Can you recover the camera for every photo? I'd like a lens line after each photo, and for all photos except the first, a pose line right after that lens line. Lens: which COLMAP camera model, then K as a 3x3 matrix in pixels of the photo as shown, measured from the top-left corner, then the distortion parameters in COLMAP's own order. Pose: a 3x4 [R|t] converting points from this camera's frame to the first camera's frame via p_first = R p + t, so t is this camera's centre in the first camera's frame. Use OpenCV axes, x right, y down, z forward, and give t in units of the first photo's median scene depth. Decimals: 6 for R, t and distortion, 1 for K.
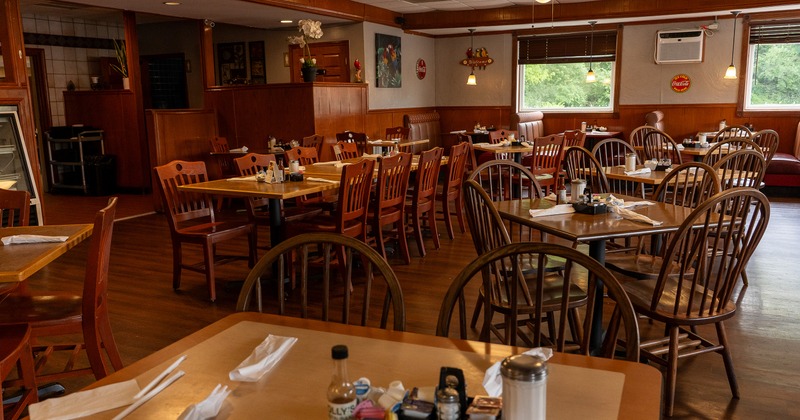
lens RADIAL K [[627.9, 0, 399.2], [0, 627.9, 201.3], [0, 0, 1]] dist [0.002445, 0.003281]
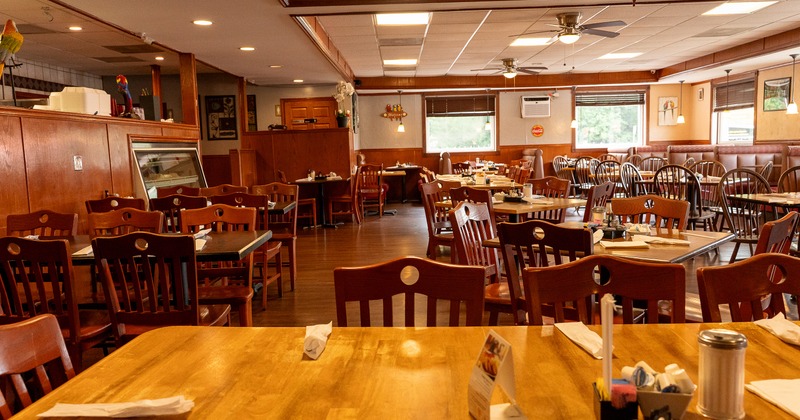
lens RADIAL K [[627.9, 0, 400.8], [0, 627.9, 216.8], [0, 0, 1]] dist [0.002445, 0.003281]
pose [[0.903751, -0.053613, 0.424689, -0.478712], [0.078507, 0.996057, -0.041323, 0.051551], [-0.420799, 0.070687, 0.904396, -0.200368]]
